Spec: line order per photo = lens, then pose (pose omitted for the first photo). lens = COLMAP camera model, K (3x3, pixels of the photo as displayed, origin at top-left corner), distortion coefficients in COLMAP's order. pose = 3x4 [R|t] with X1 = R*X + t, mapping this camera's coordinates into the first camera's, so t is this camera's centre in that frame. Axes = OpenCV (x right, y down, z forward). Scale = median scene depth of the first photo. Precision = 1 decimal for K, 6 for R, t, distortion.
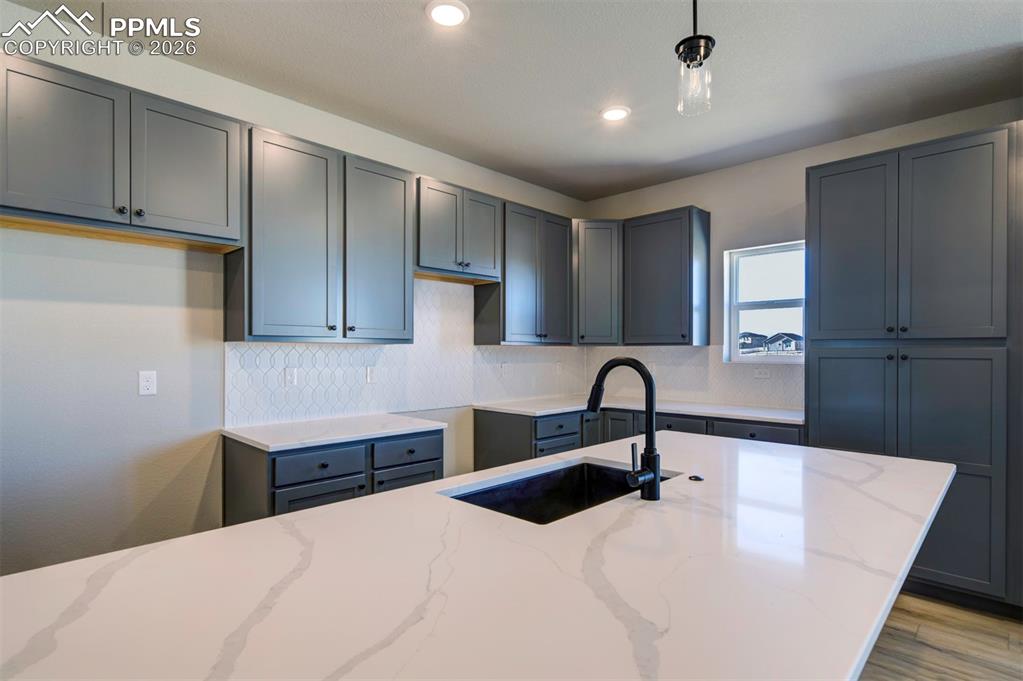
lens RADIAL K [[522.8, 0, 511.5], [0, 522.8, 340.5], [0, 0, 1]] dist [-0.000834, 0.000591]
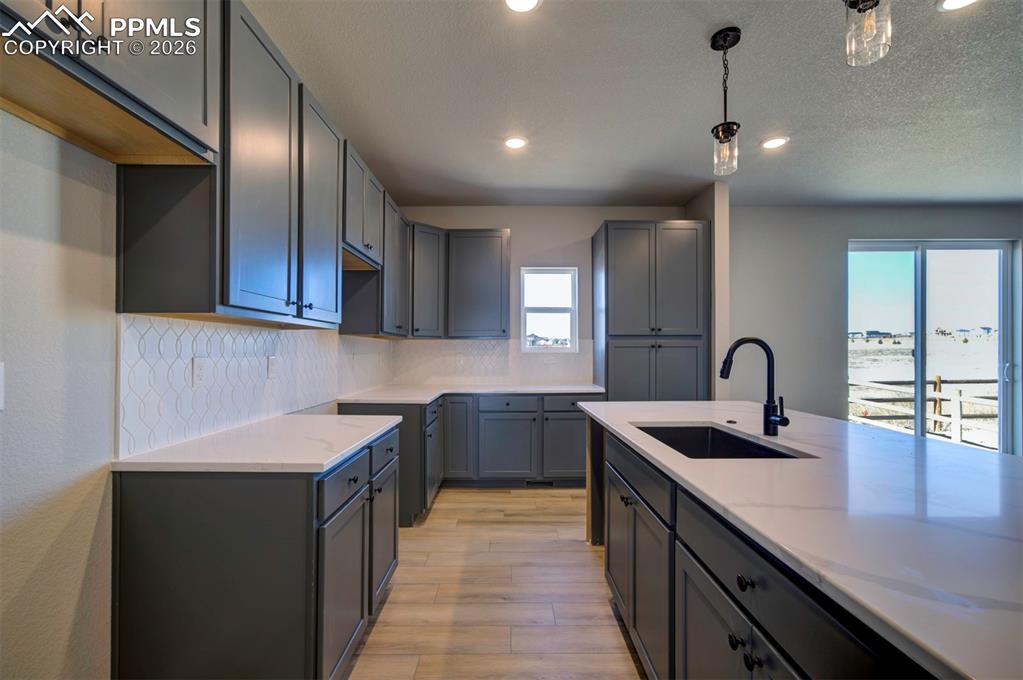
lens RADIAL K [[443.1, 0, 511.1], [0, 443.1, 343.8], [0, 0, 1]] dist [-0.000419, 0.000158]
pose [[0.710575, 0.009515, 0.703557, -0.567569], [-0.012671, 0.999919, -0.000726, 0.030840], [-0.703507, -0.008399, 0.710638, 0.323777]]
